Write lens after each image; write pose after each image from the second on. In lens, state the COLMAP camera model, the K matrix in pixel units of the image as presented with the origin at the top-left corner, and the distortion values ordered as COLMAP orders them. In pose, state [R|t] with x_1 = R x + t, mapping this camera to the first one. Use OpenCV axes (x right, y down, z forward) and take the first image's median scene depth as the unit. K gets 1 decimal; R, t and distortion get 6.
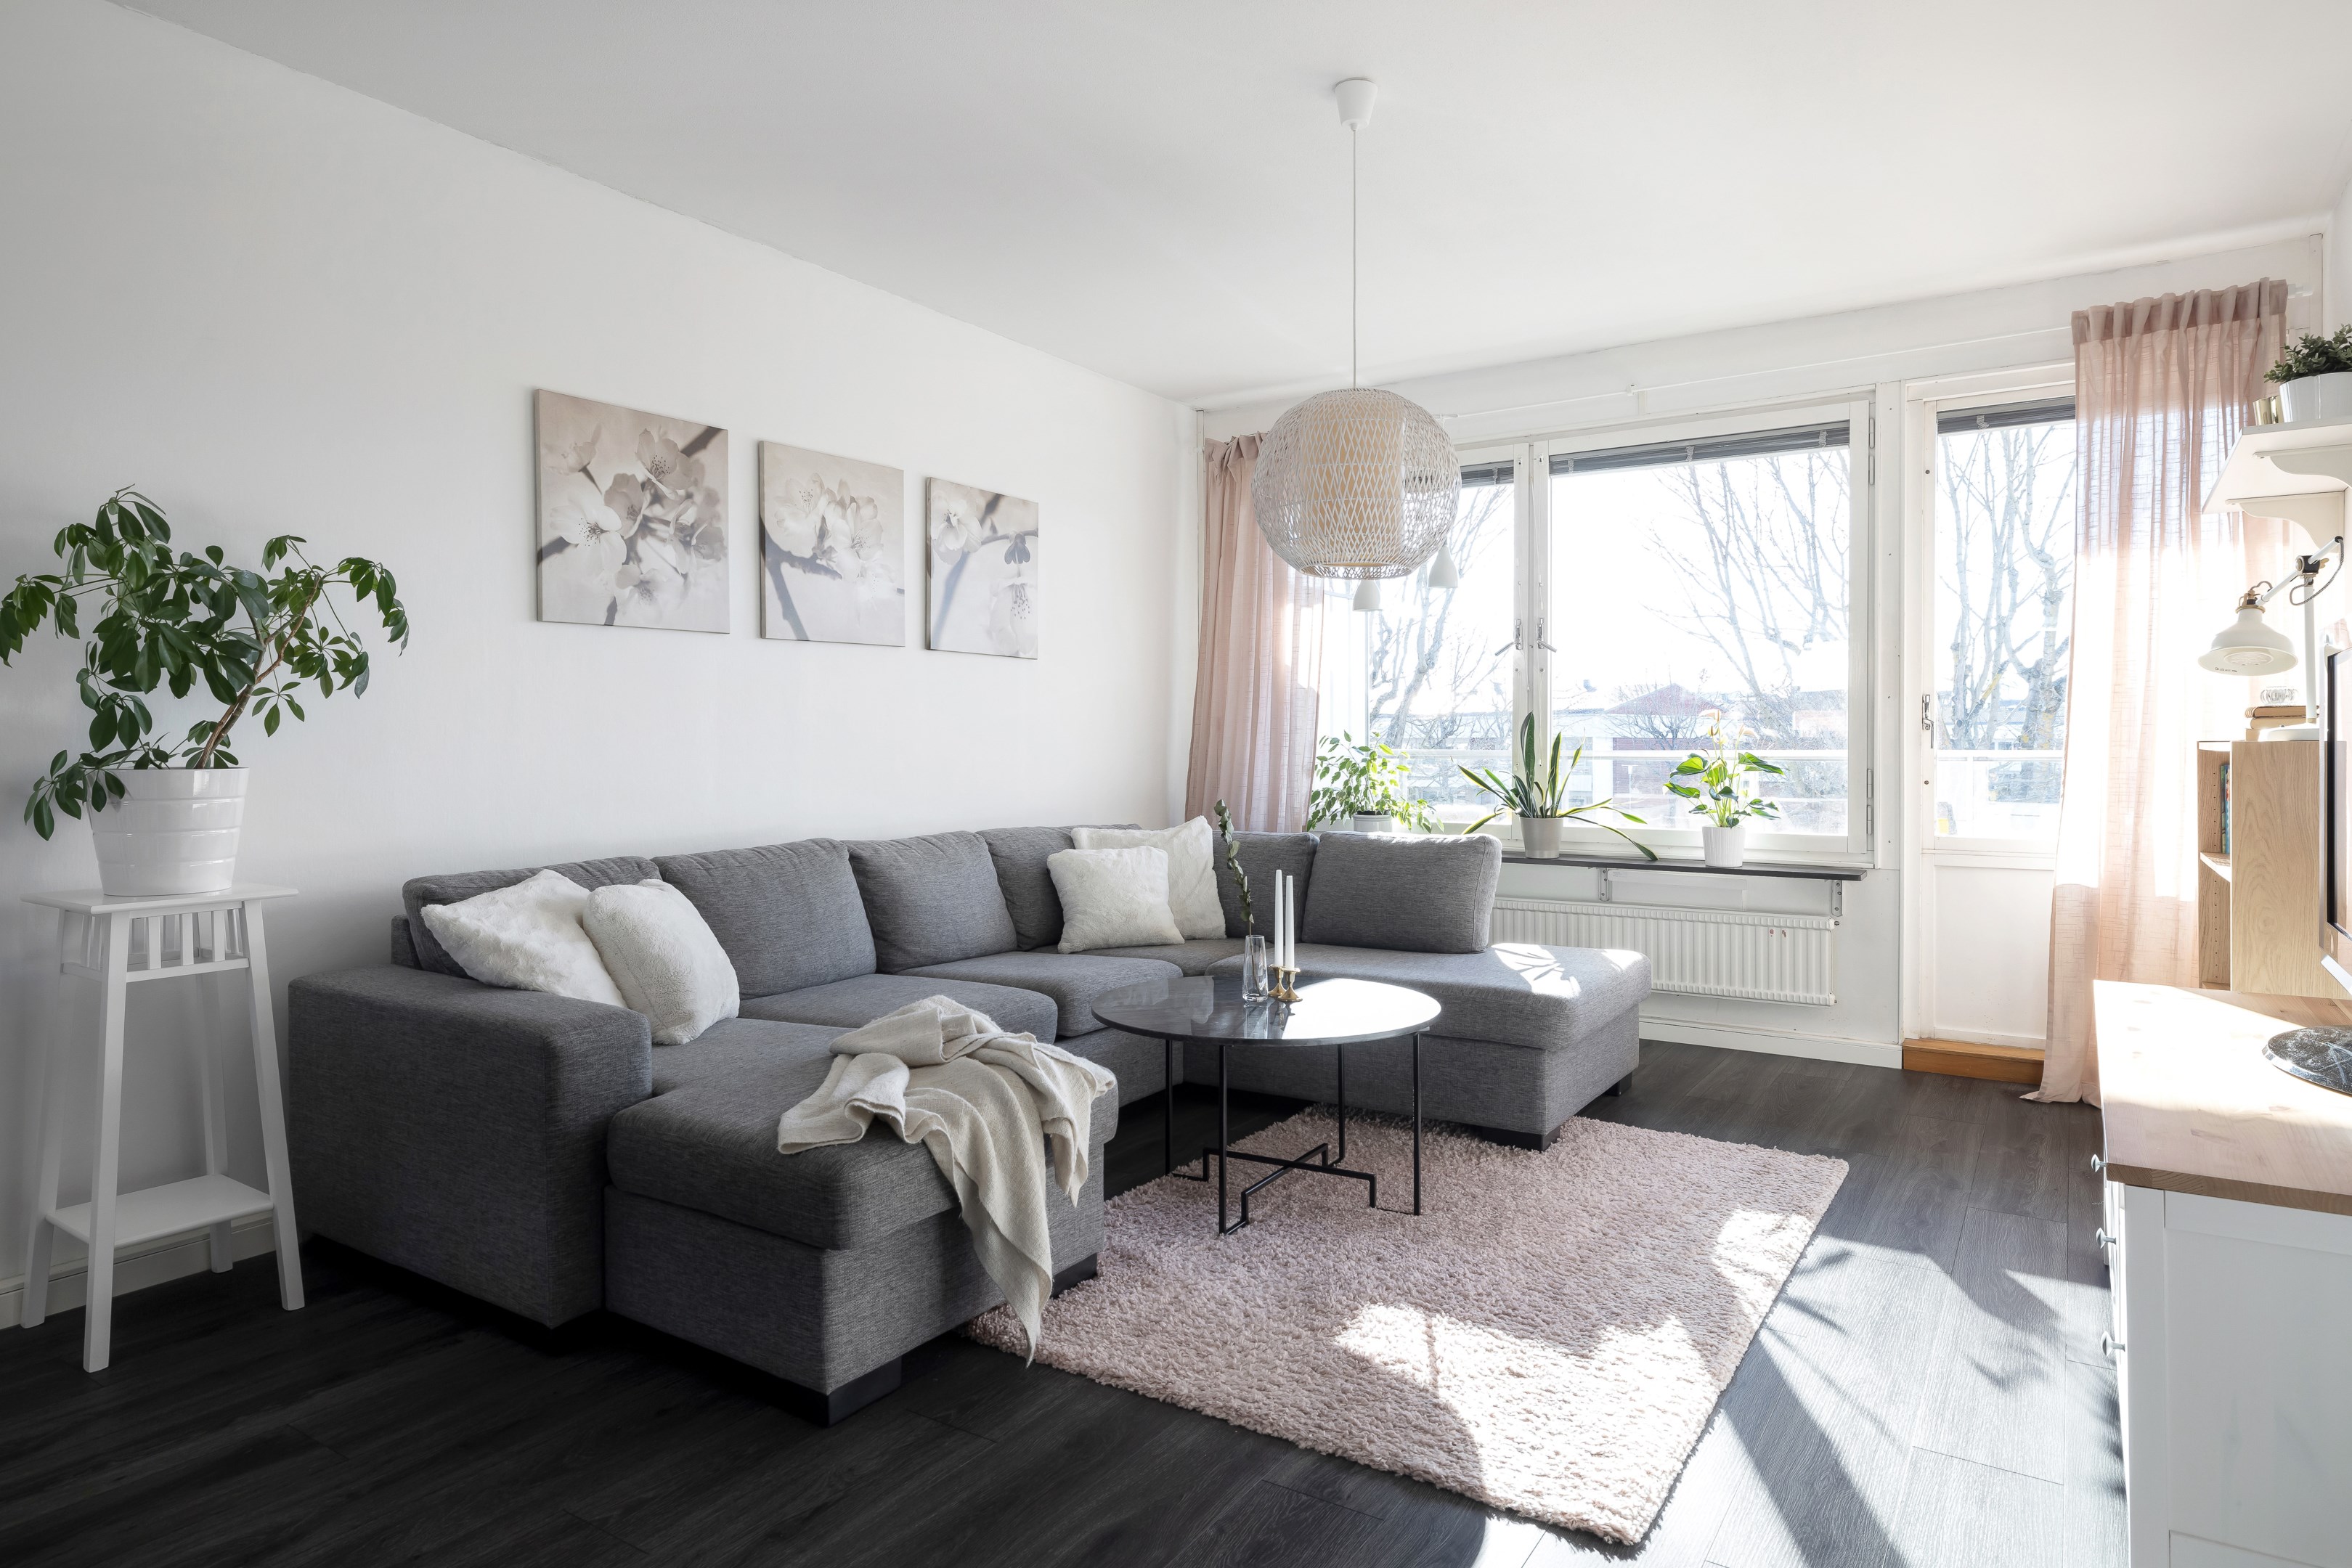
lens RADIAL K [[1308.3, 0, 1185.4], [0, 1308.3, 762.0], [0, 0, 1]] dist [-0.001424, 0.001242]
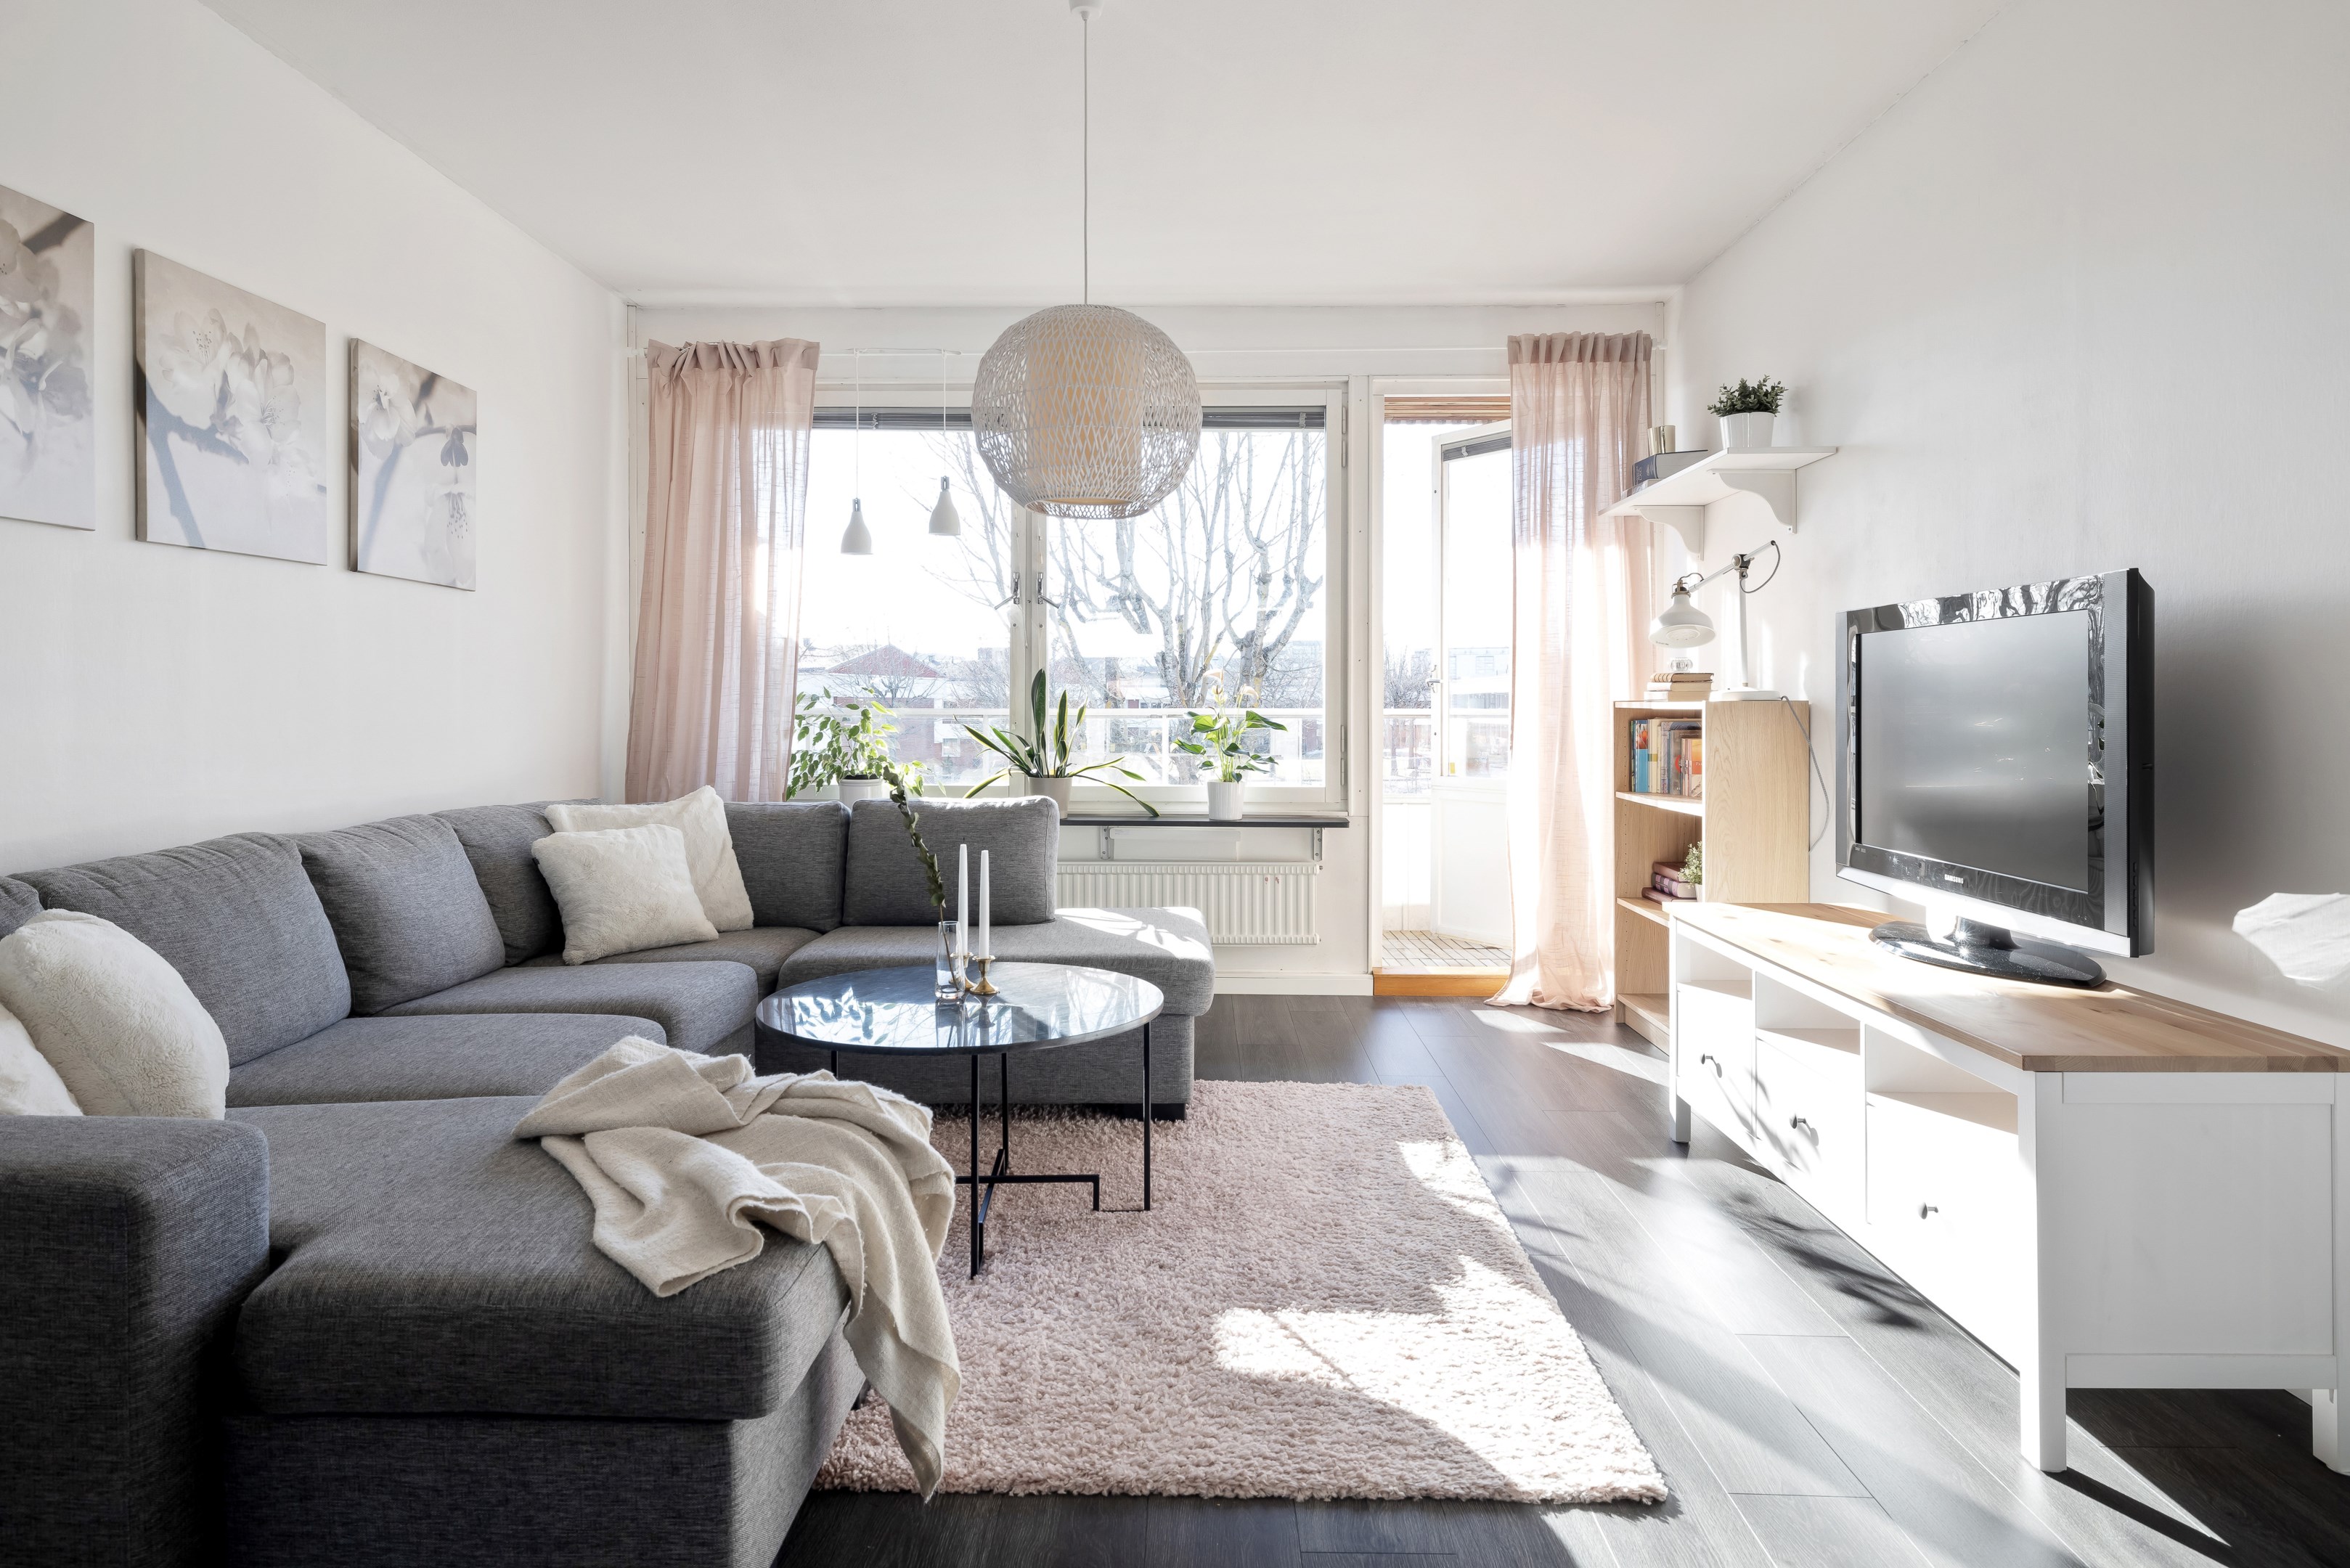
lens RADIAL K [[1338.1, 0, 1122.8], [0, 1338.1, 713.3], [0, 0, 1]] dist [0.002203, -0.000250]
pose [[0.860265, -0.001048, 0.509847, -0.205450], [0.003938, 0.999982, -0.004589, -0.000320], [-0.509833, 0.005956, 0.860253, 0.125530]]
